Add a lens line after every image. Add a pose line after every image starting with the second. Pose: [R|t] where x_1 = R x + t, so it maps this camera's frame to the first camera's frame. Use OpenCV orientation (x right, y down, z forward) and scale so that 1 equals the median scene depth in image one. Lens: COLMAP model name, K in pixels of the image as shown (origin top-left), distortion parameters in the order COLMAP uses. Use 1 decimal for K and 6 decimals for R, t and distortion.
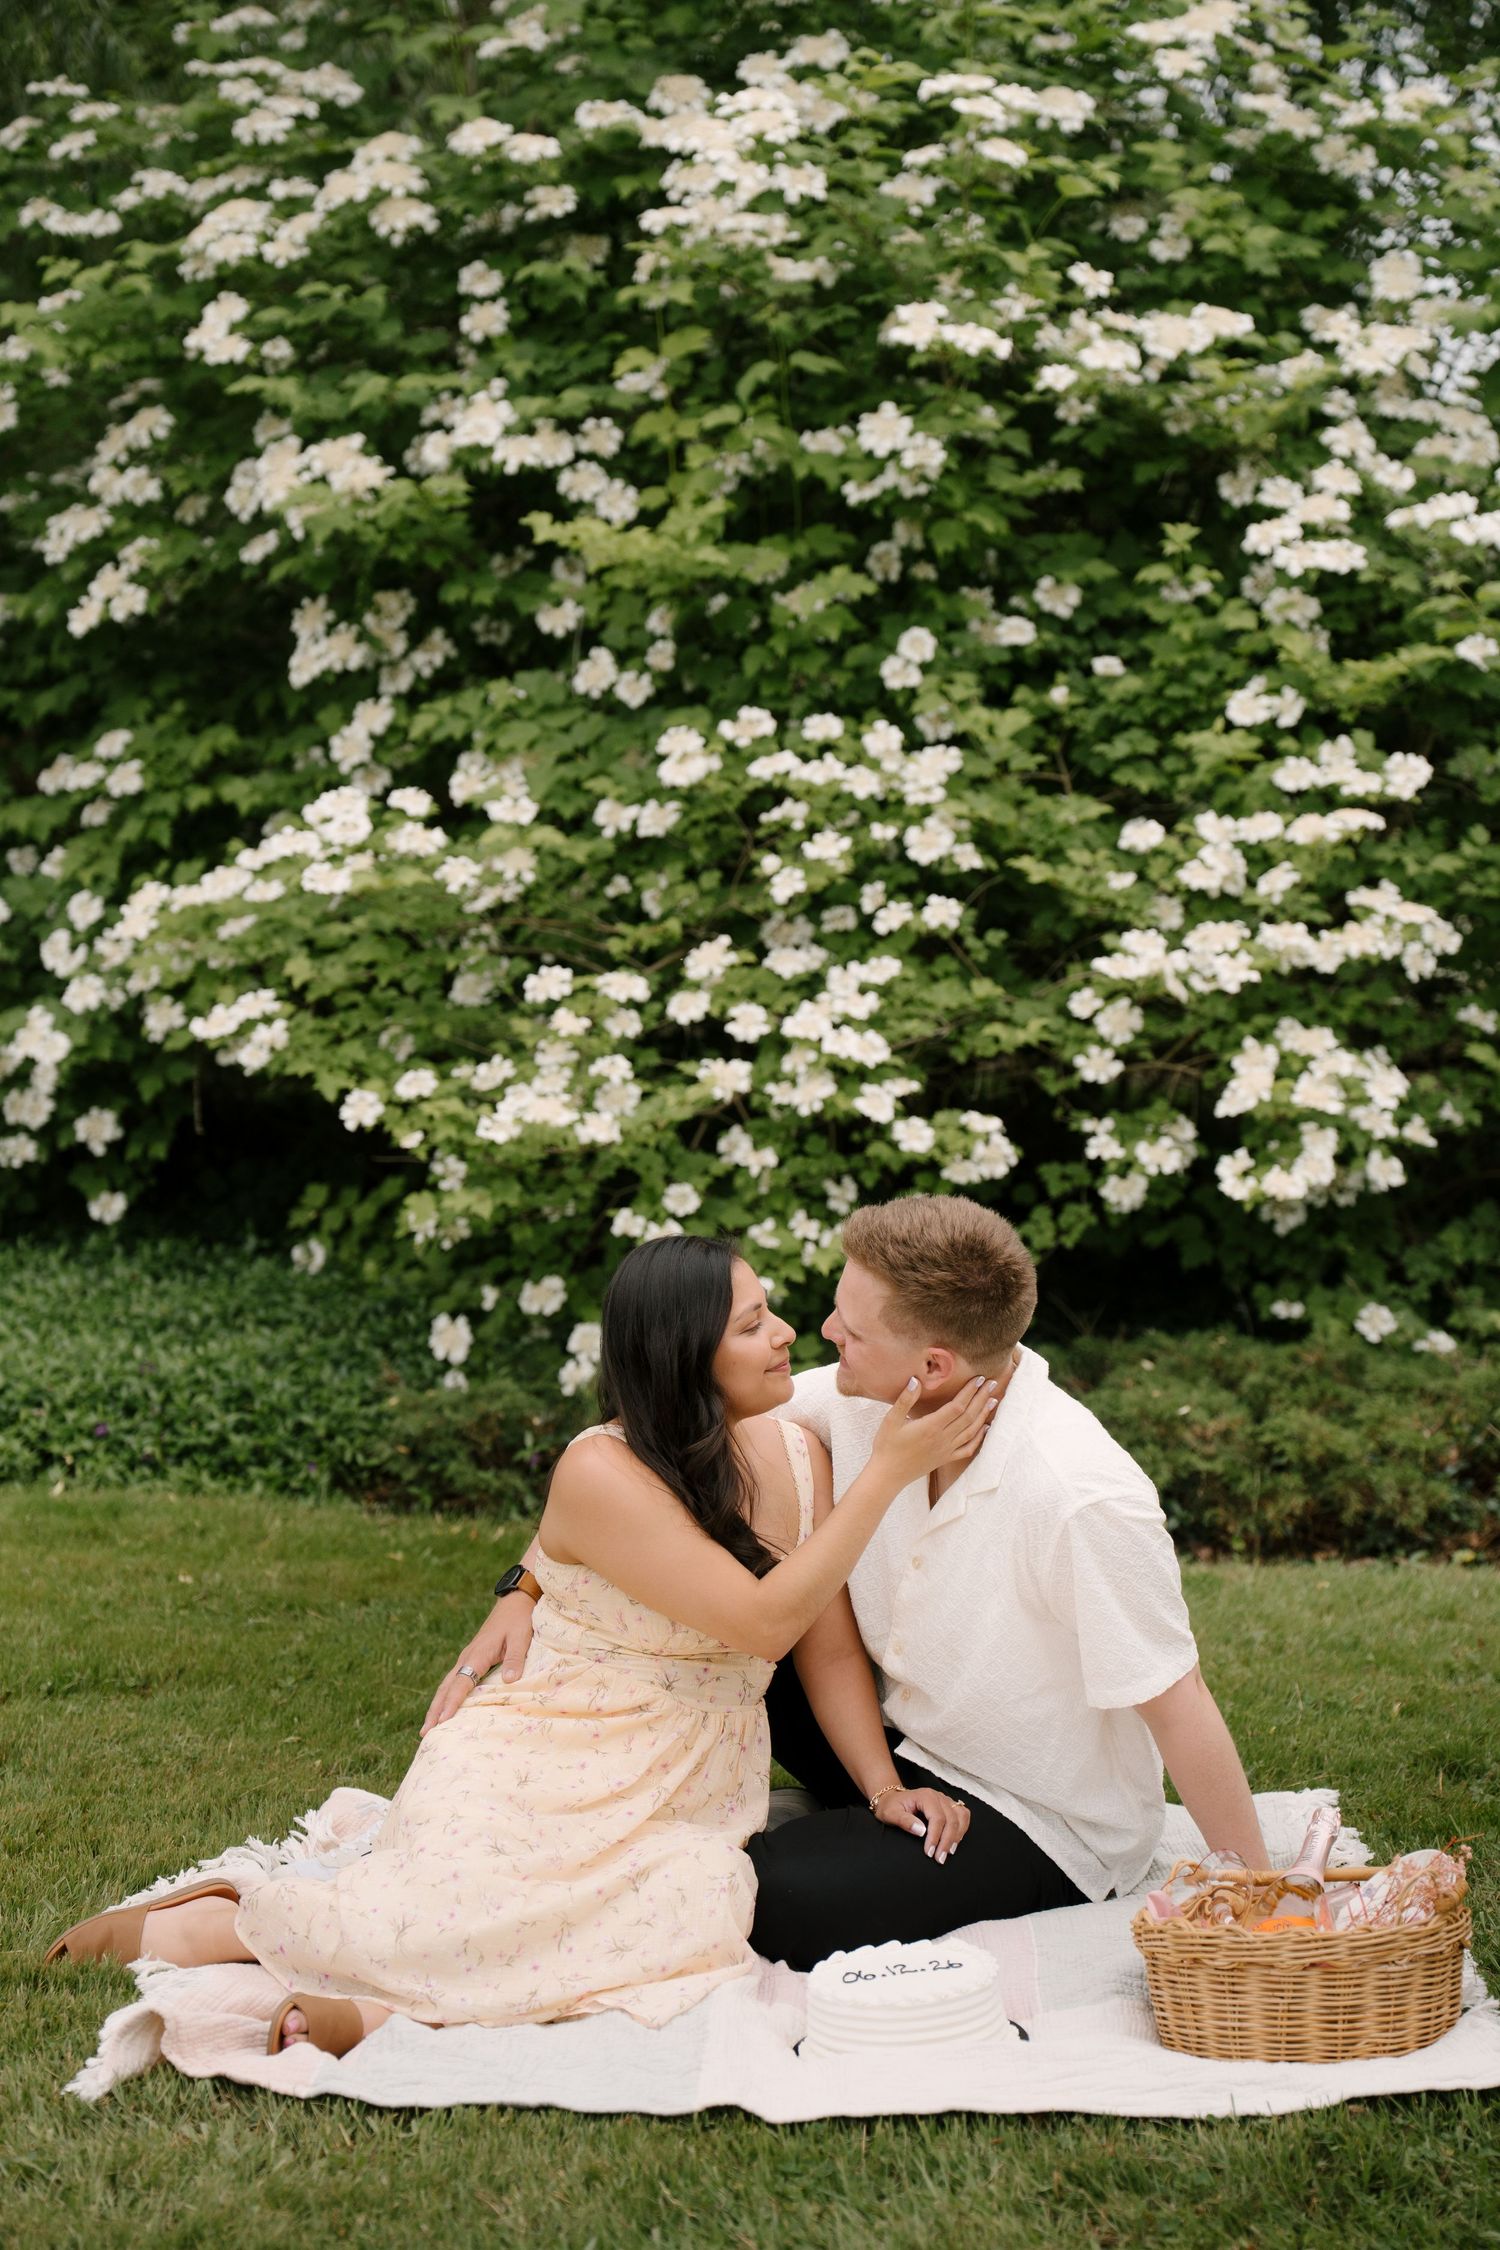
lens RADIAL K [[4220.2, 0, 746.6], [0, 4220.2, 1129.2], [0, 0, 1]] dist [-0.131048, 0.000000]
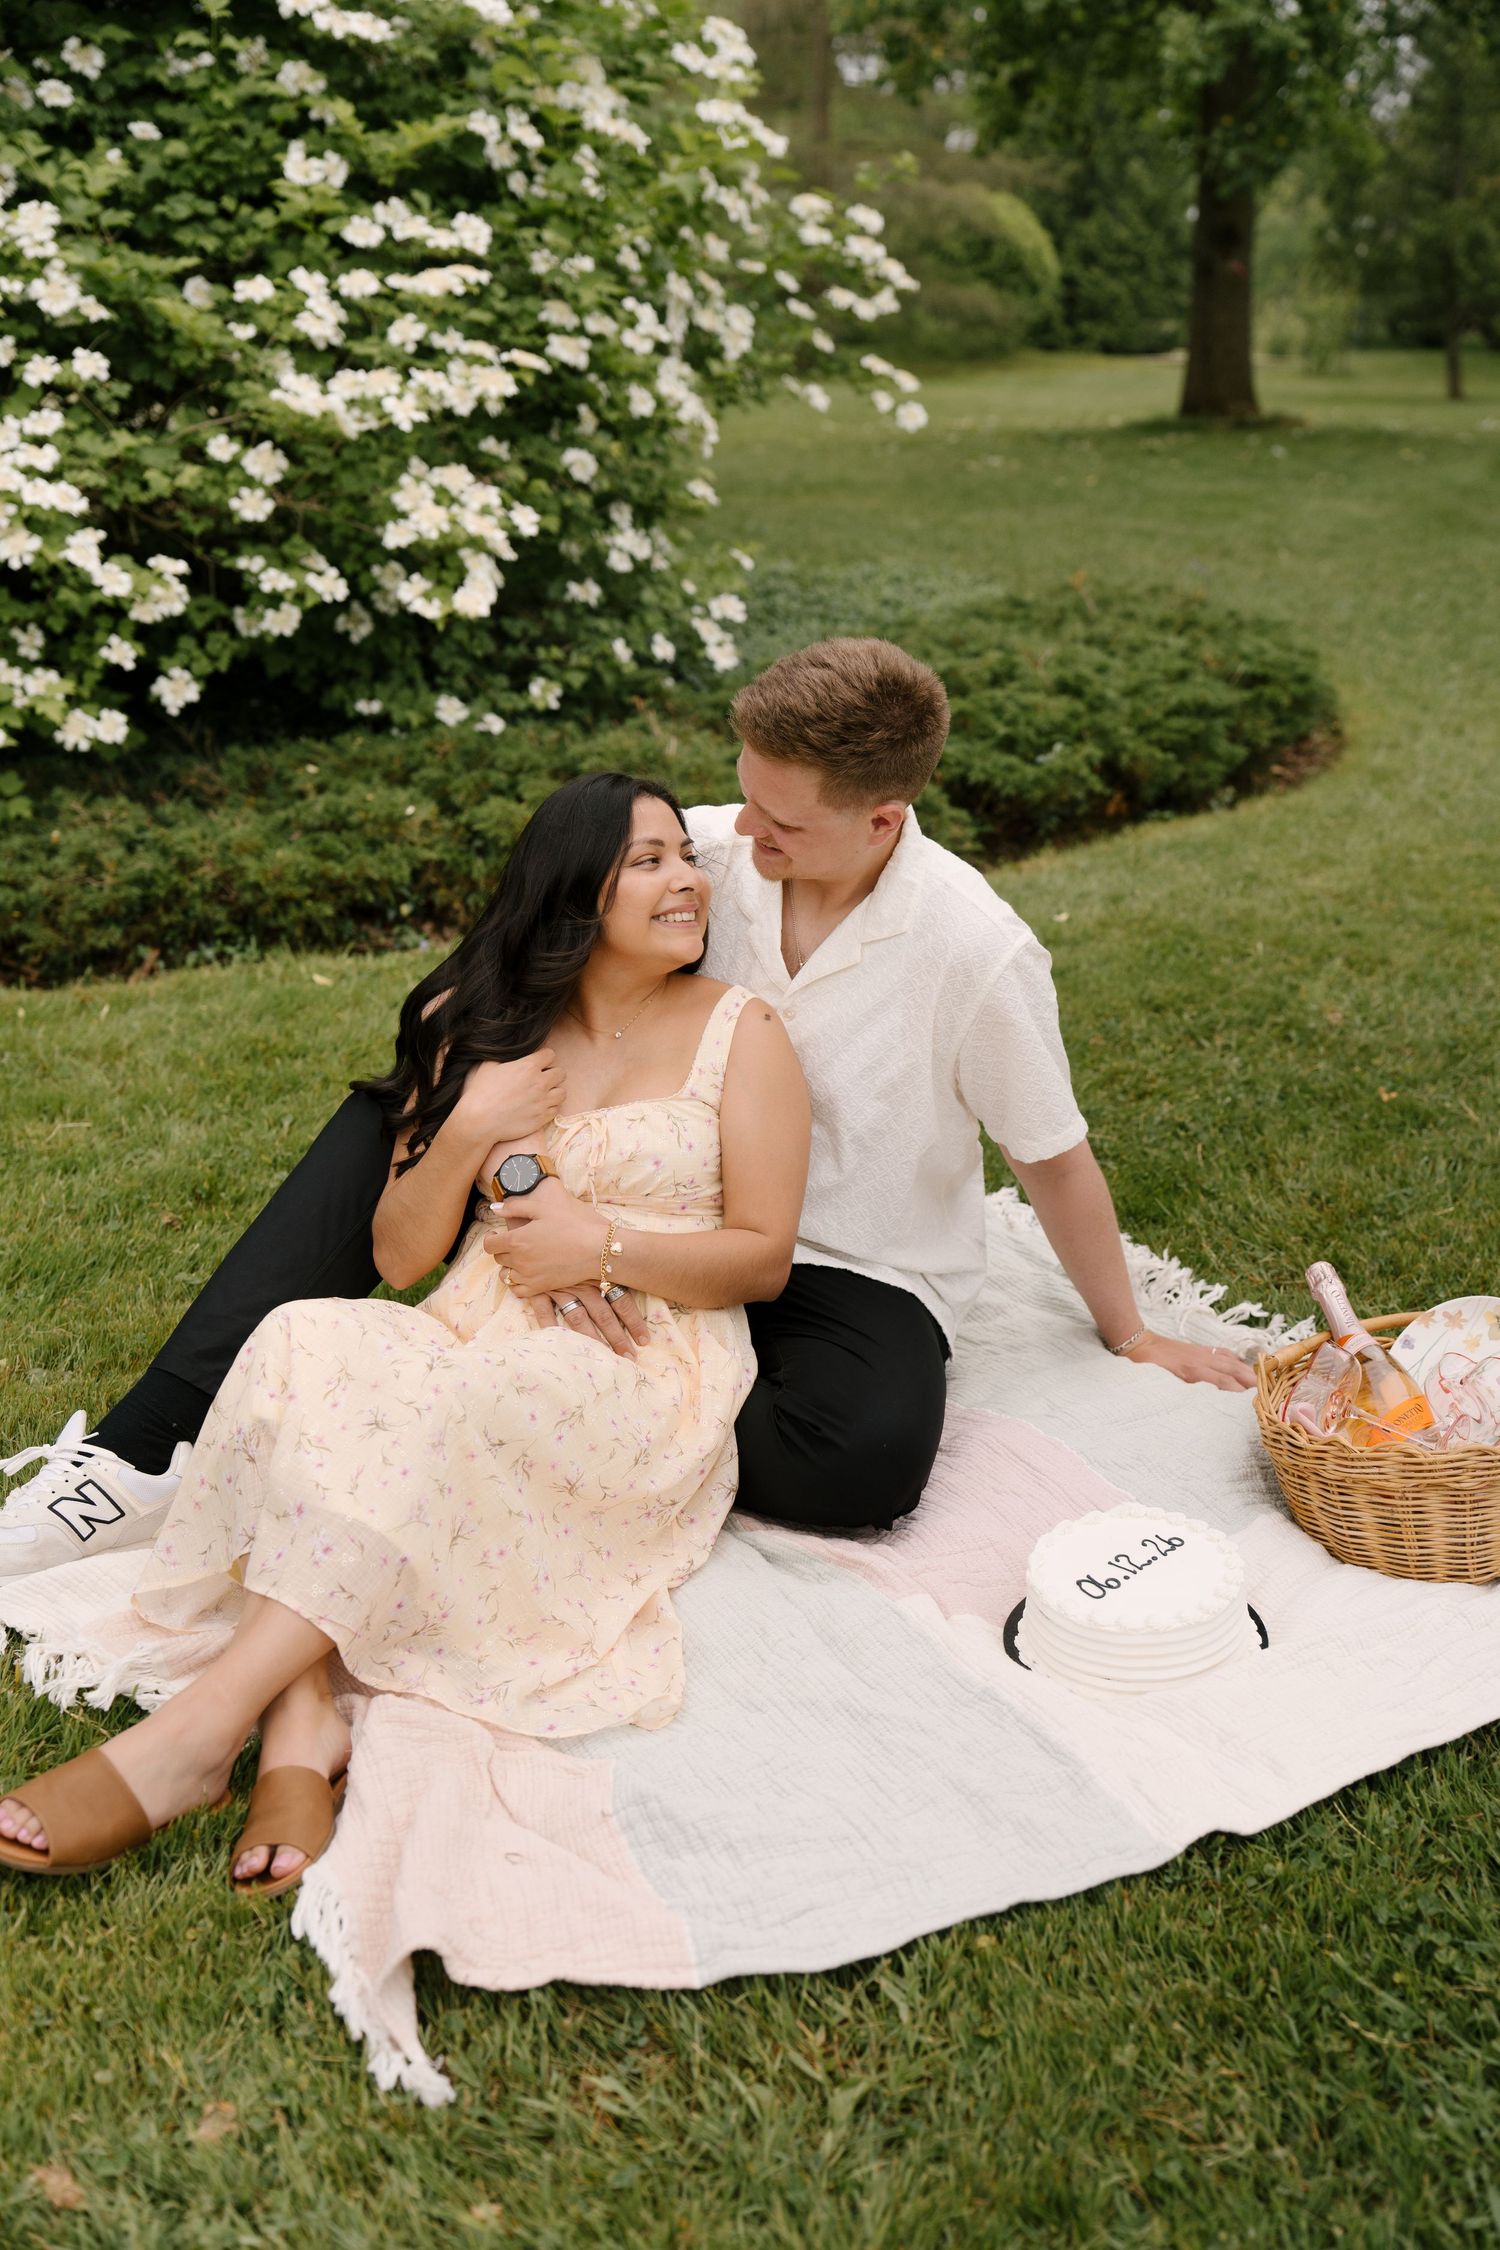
lens RADIAL K [[2275.4, 0, 749.7], [0, 2275.4, 1128.4], [0, 0, 1]] dist [-0.003209, 0.000000]
pose [[0.821580, -0.194228, 0.535987, -0.155780], [0.049658, 0.960982, 0.272116, -0.013285], [-0.567927, -0.196949, 0.799168, 0.388327]]
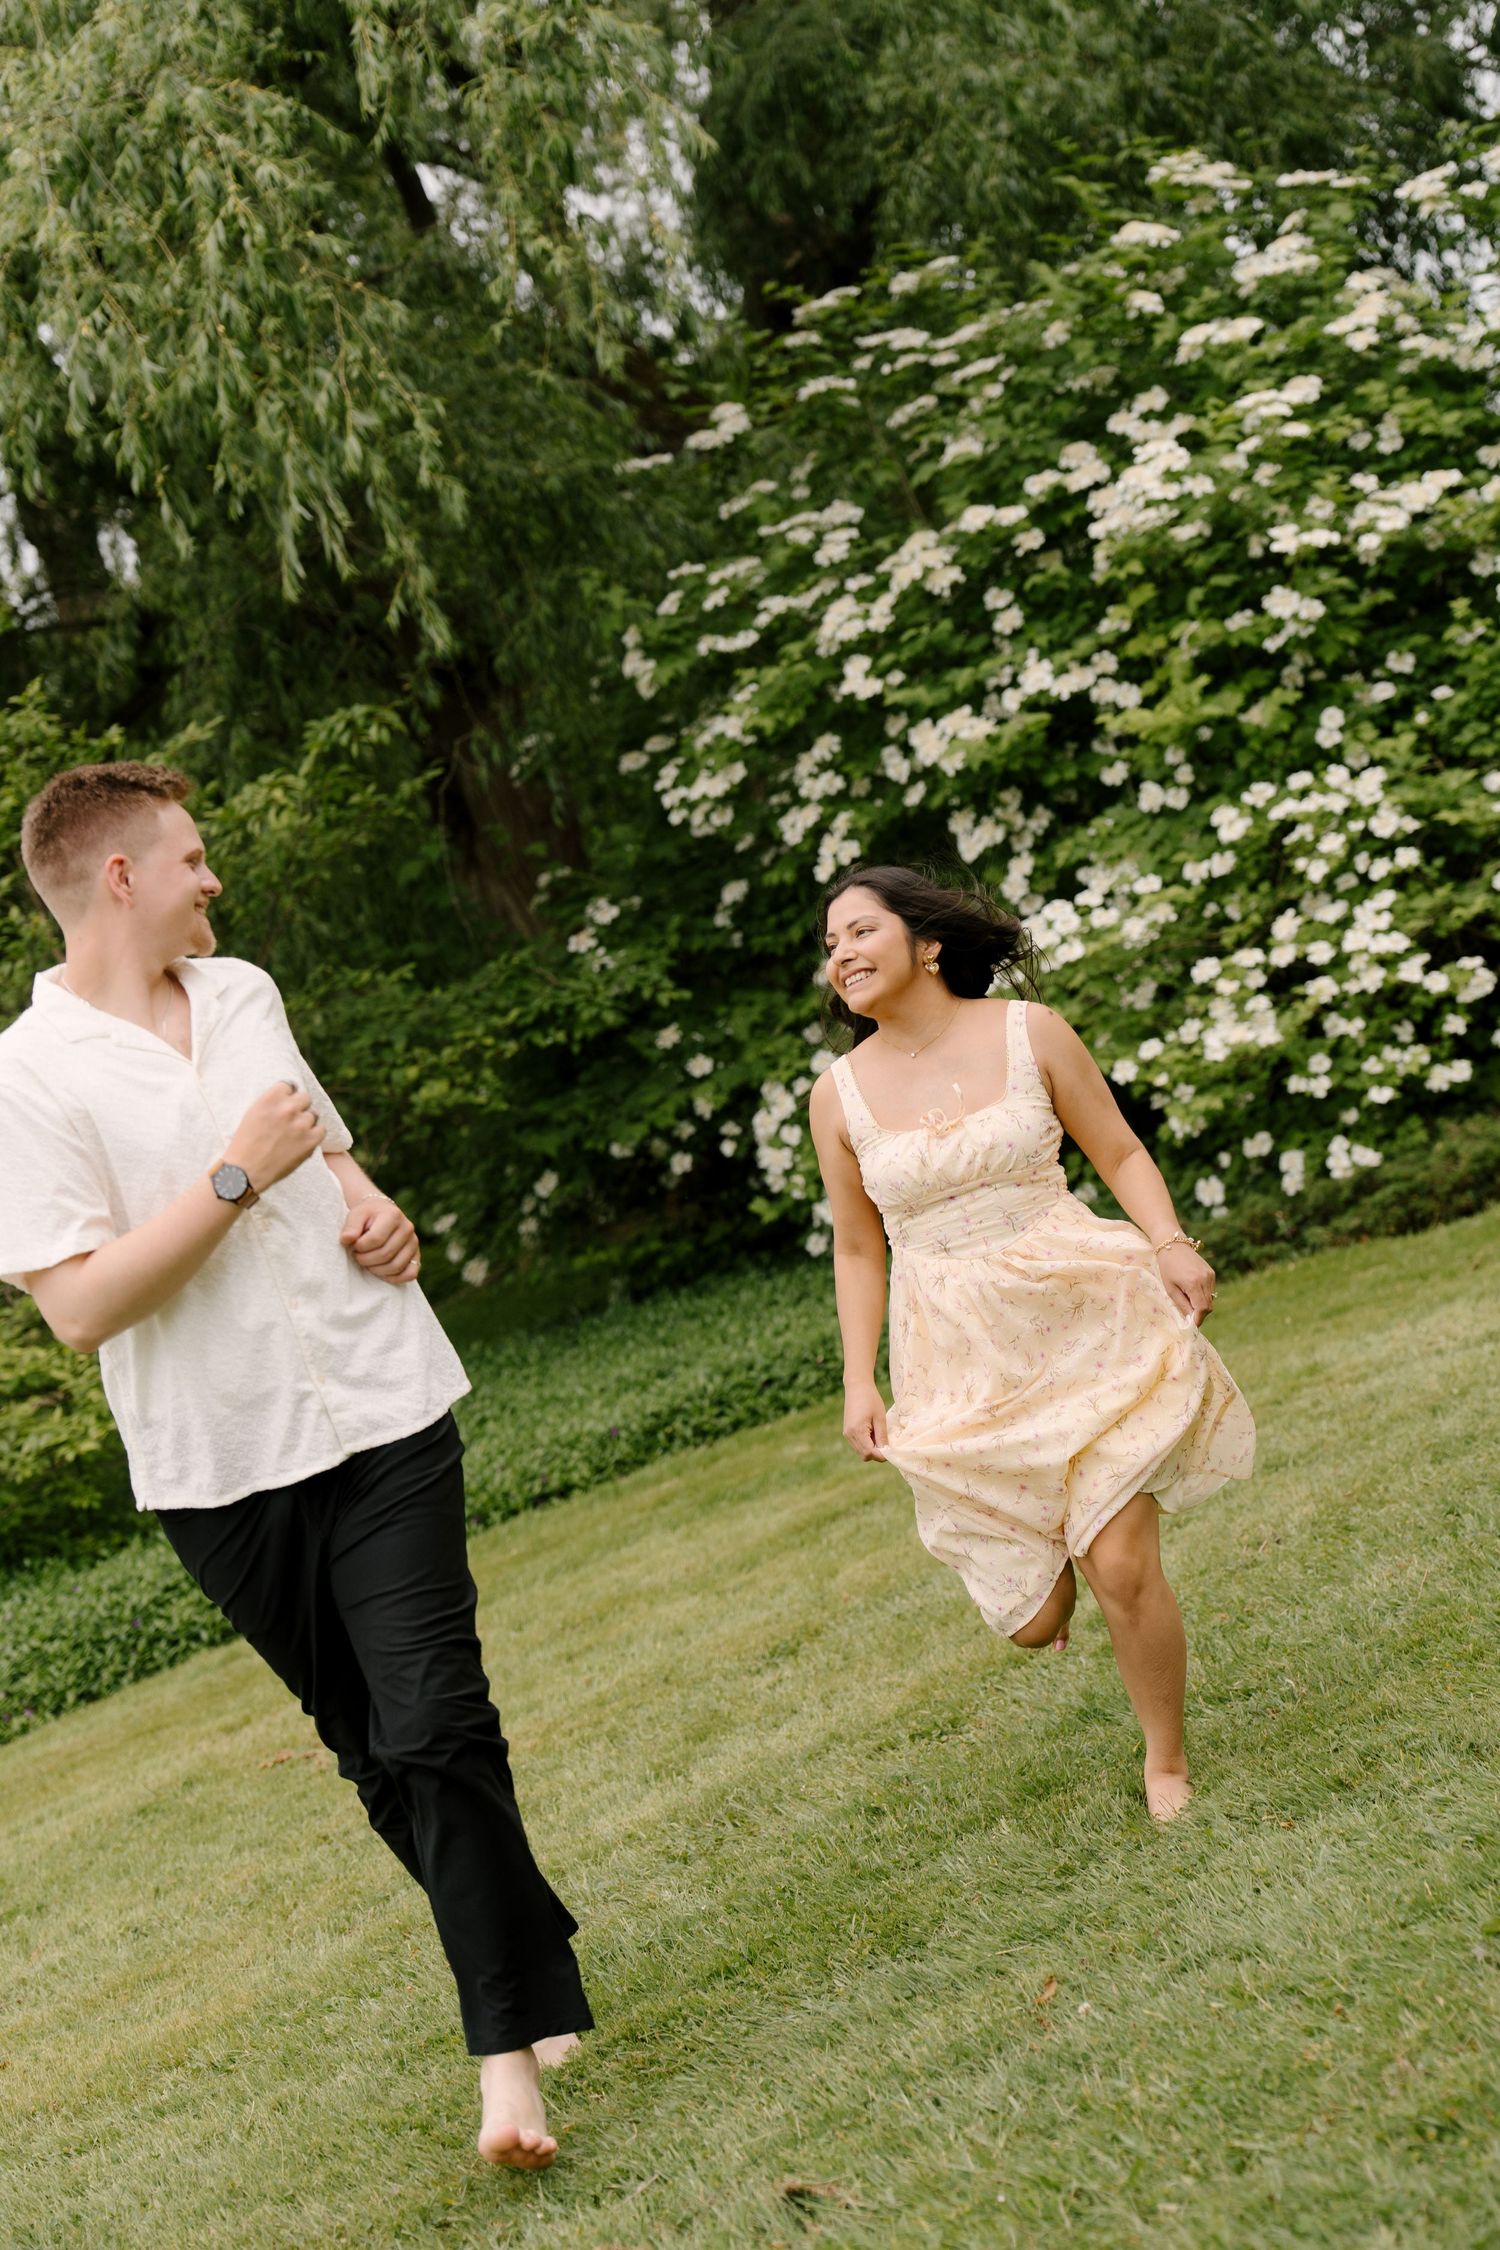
lens RADIAL K [[3599.4, 0, 751.6], [0, 3599.4, 1115.6], [0, 0, 1]] dist [-0.087381, 0.000000]
pose [[0.943166, -0.323213, -0.077268, -0.121797], [0.320408, 0.946131, -0.046636, 0.029699], [0.088179, 0.019228, 0.995919, -0.463259]]
